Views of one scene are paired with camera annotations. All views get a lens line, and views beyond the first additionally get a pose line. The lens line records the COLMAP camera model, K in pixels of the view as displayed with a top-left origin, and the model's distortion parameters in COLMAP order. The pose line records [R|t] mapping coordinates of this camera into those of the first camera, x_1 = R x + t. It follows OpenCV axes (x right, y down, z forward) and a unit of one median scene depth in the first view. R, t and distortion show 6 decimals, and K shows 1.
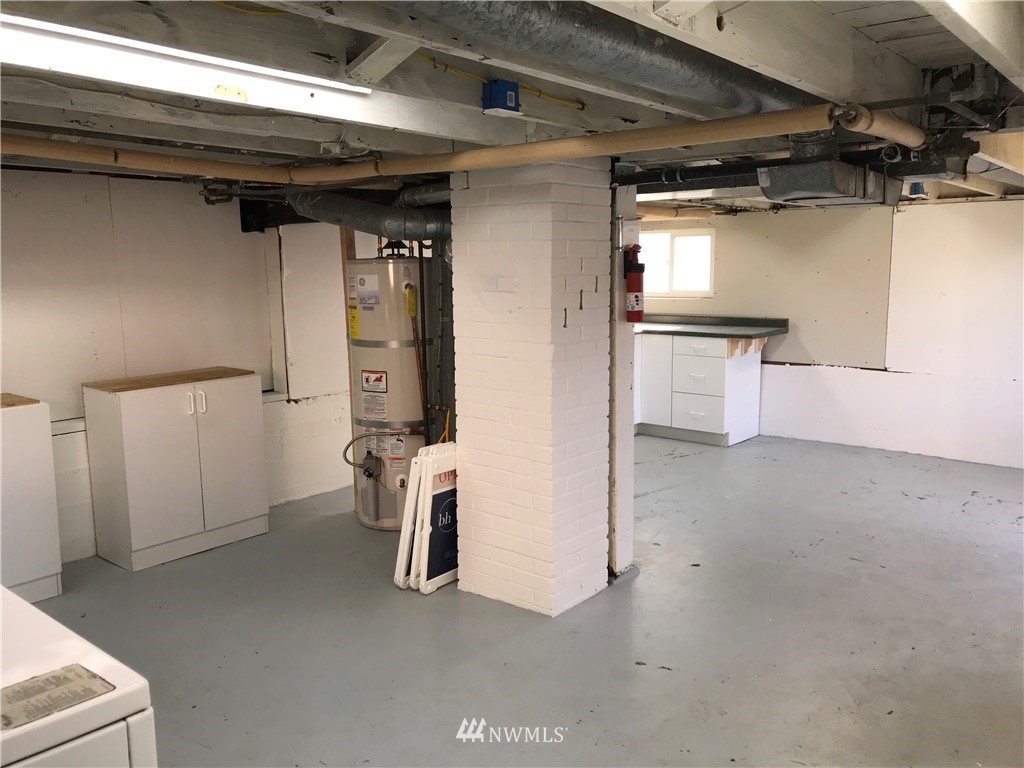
lens RADIAL K [[841.3, 0, 510.0], [0, 841.3, 384.2], [0, 0, 1]] dist [0.002237, 0.001381]
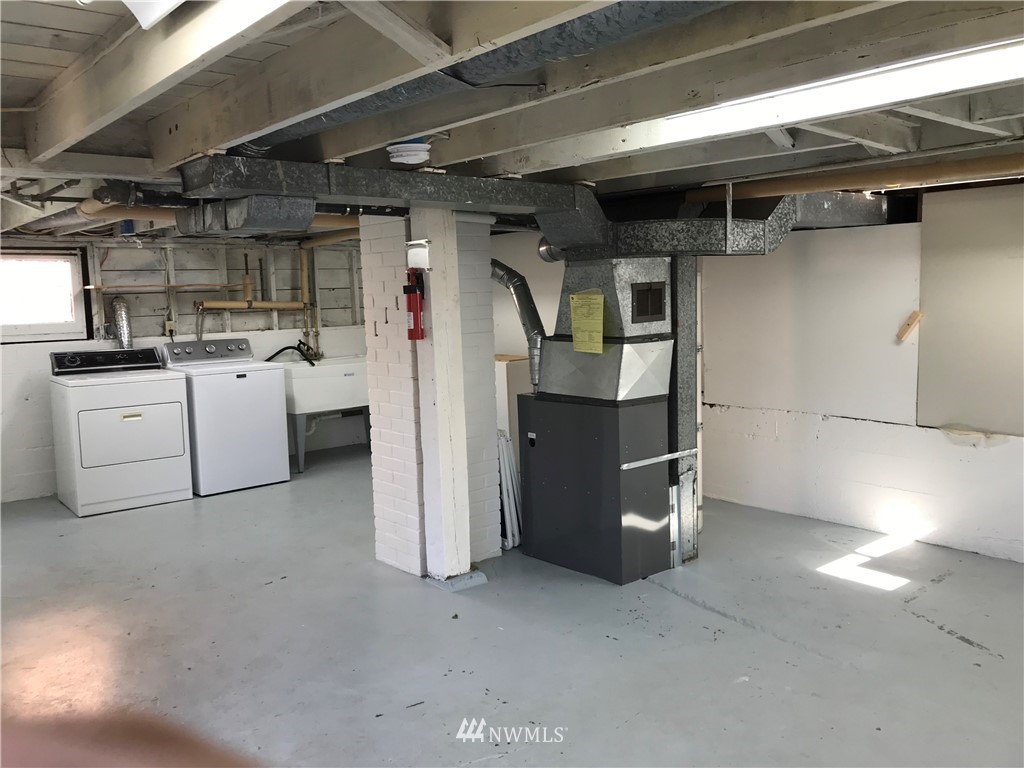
lens RADIAL K [[841.3, 0, 510.0], [0, 841.3, 385.0], [0, 0, 1]] dist [0.002237, 0.001381]
pose [[-0.175849, 0.121451, -0.976896, 1.172365], [-0.112391, 0.983395, 0.142490, -0.181598], [0.977980, 0.134851, -0.159279, 1.288077]]
